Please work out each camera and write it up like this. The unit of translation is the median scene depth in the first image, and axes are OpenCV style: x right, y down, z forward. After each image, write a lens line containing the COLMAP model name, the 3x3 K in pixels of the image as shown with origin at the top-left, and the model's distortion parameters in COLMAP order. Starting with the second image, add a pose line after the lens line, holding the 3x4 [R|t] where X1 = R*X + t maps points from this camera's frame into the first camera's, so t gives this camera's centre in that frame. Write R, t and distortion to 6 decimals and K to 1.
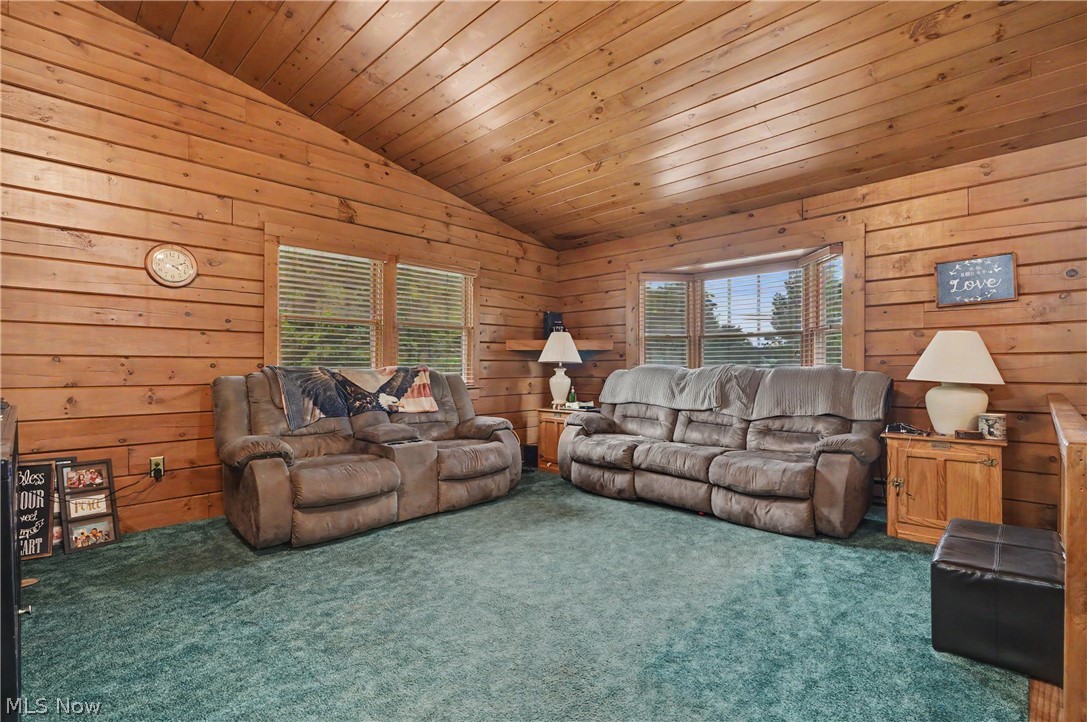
lens RADIAL K [[503.6, 0, 541.4], [0, 503.6, 369.7], [0, 0, 1]] dist [-0.010080, -0.000598]
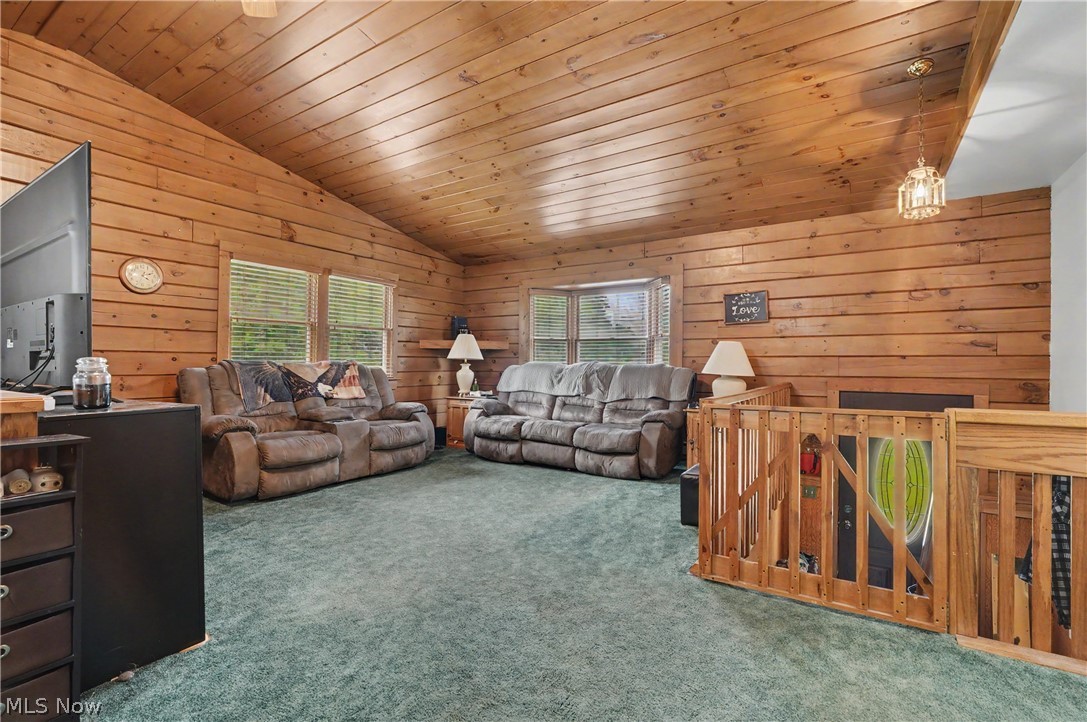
lens RADIAL K [[494.4, 0, 539.8], [0, 494.4, 361.2], [0, 0, 1]] dist [-0.001269, -0.000106]
pose [[0.981224, 0.009273, 0.192651, -0.025347], [-0.007507, 0.999923, -0.009890, 0.002024], [-0.192728, 0.008258, 0.981218, -0.326582]]
